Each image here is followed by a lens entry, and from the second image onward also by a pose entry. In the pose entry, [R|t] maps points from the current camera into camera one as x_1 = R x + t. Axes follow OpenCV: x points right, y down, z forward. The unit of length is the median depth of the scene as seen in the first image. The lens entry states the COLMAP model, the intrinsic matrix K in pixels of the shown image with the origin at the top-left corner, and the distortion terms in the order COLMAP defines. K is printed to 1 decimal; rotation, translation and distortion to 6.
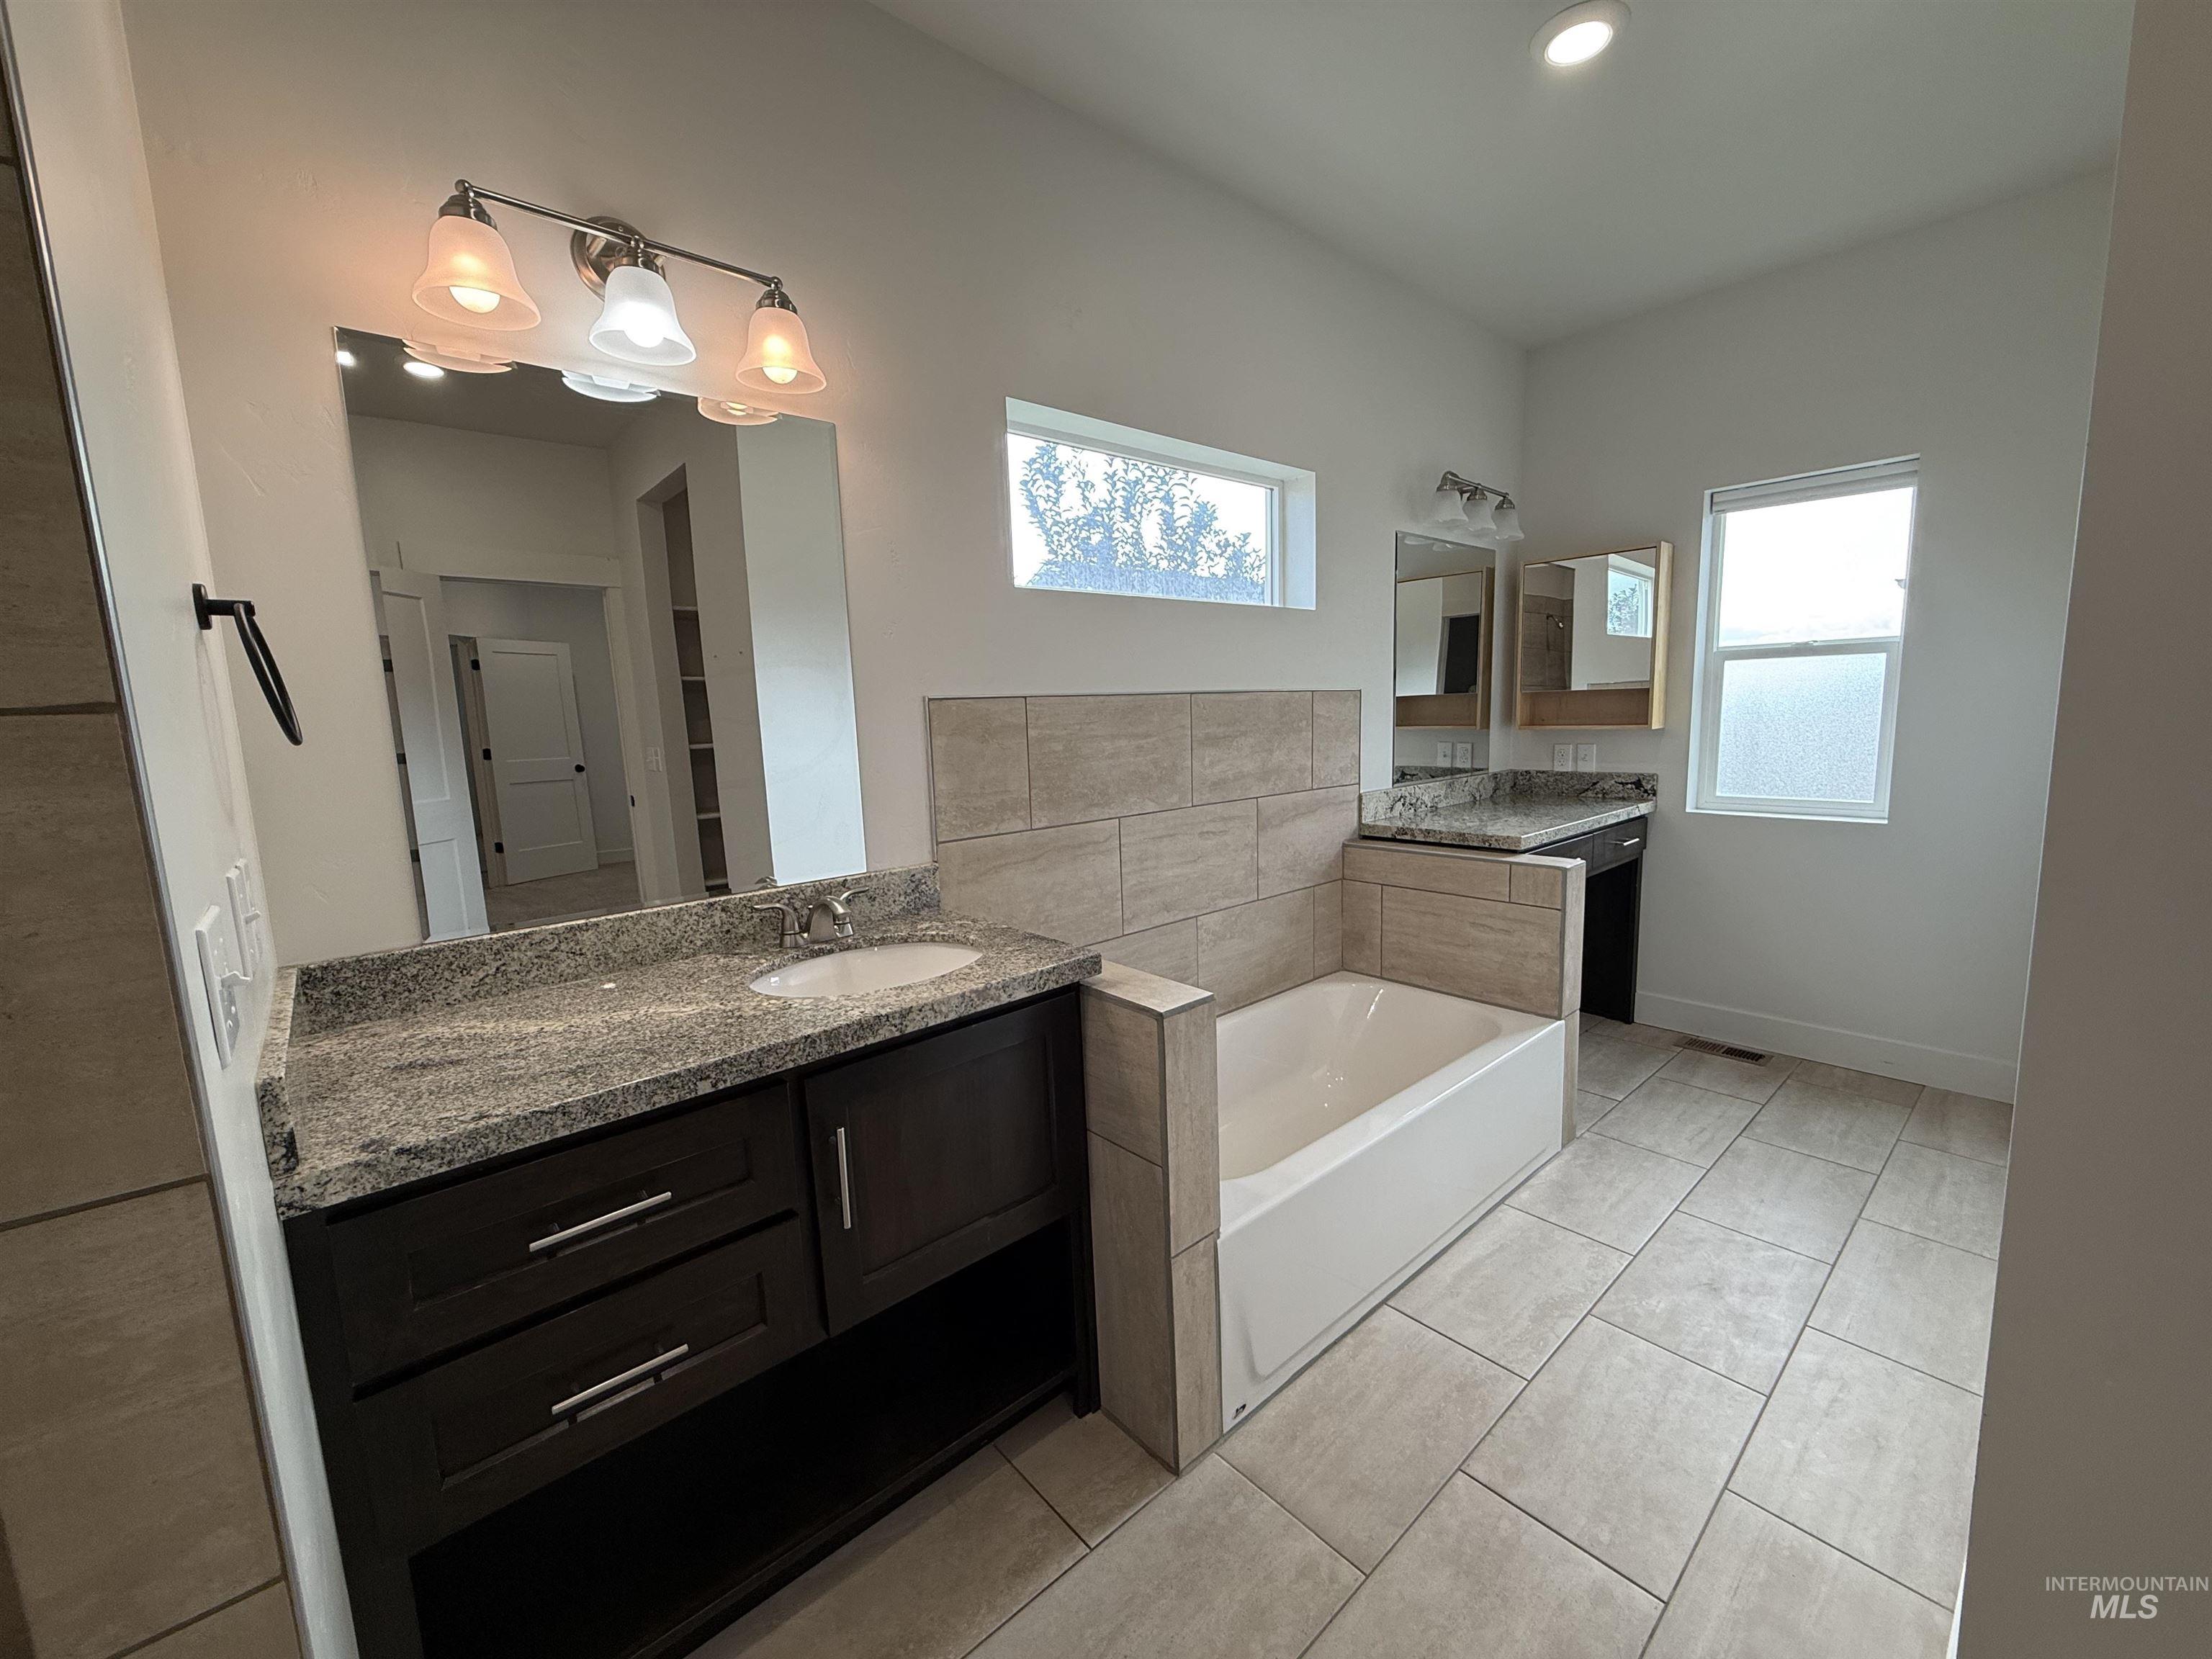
lens RADIAL K [[889.5, 0, 1105.9], [0, 889.5, 820.6], [0, 0, 1]] dist [0.000567, 0.000480]
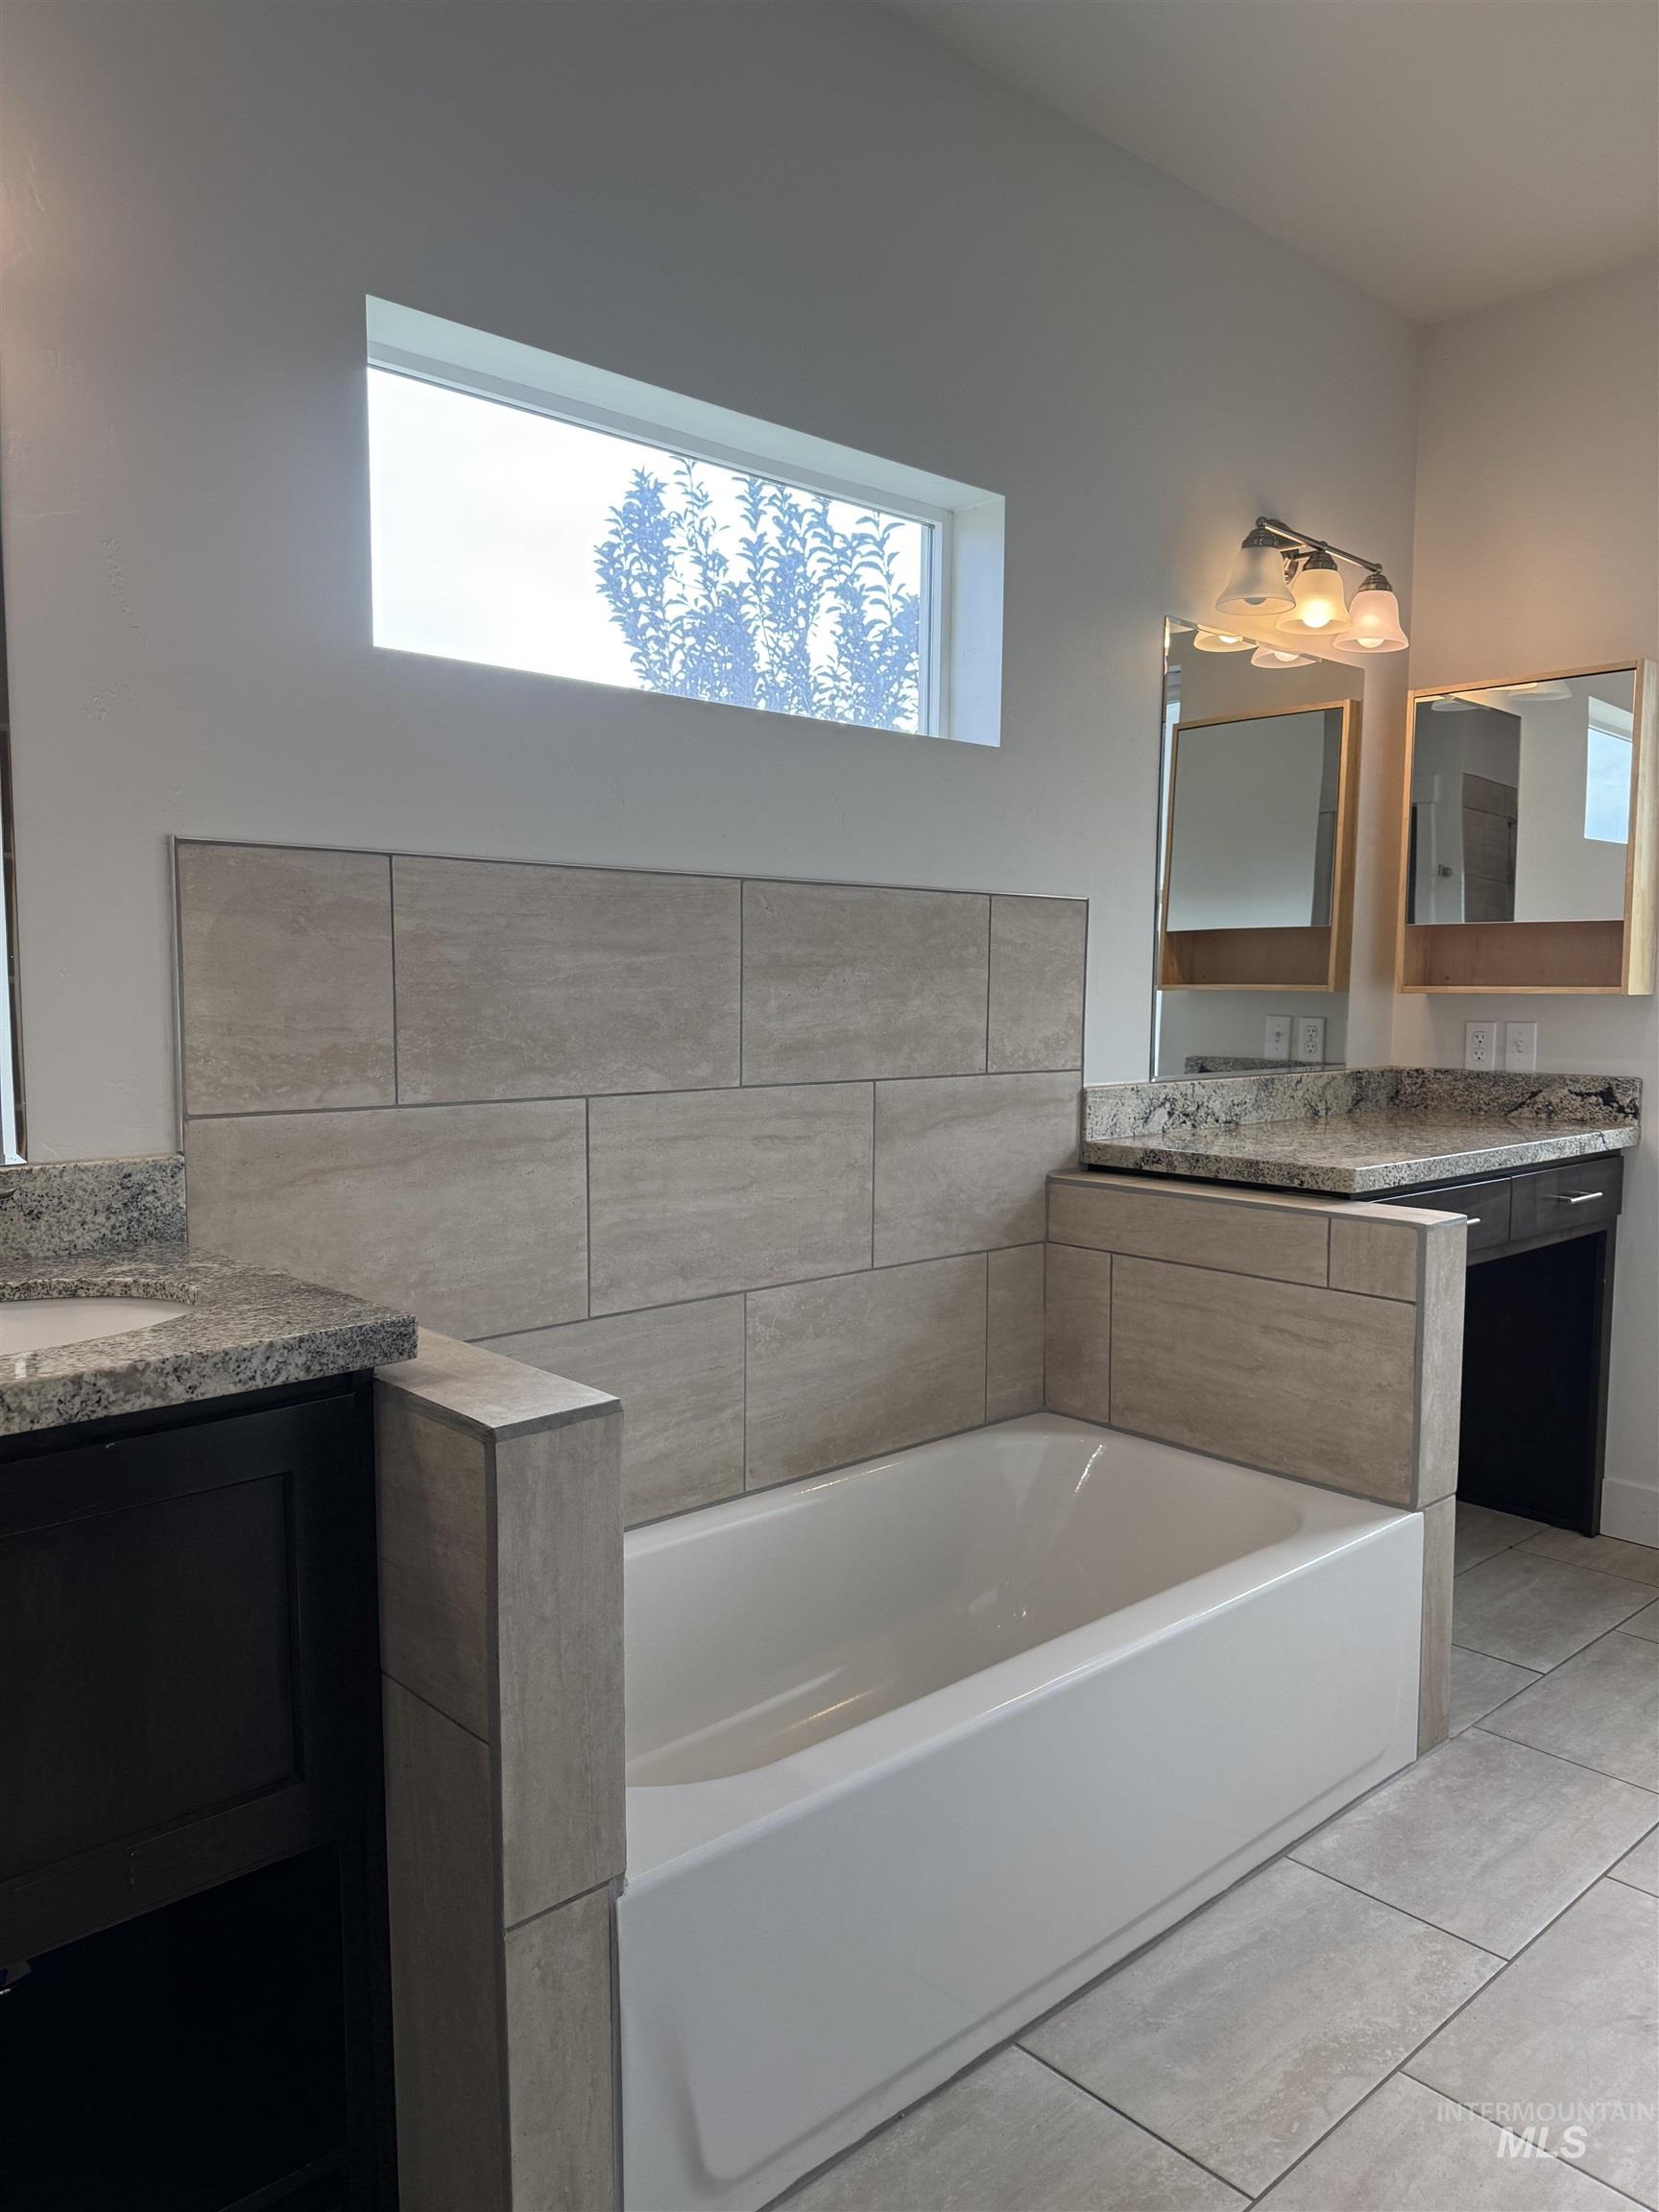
lens RADIAL K [[1560.1, 0, 830.8], [0, 1560.1, 1096.8], [0, 0, 1]] dist [0.050796, -0.062618]
pose [[0.999049, 0.036784, 0.023409, 0.129636], [-0.035561, 0.998083, -0.050663, 0.036311], [-0.025228, 0.049782, 0.998441, 0.050559]]
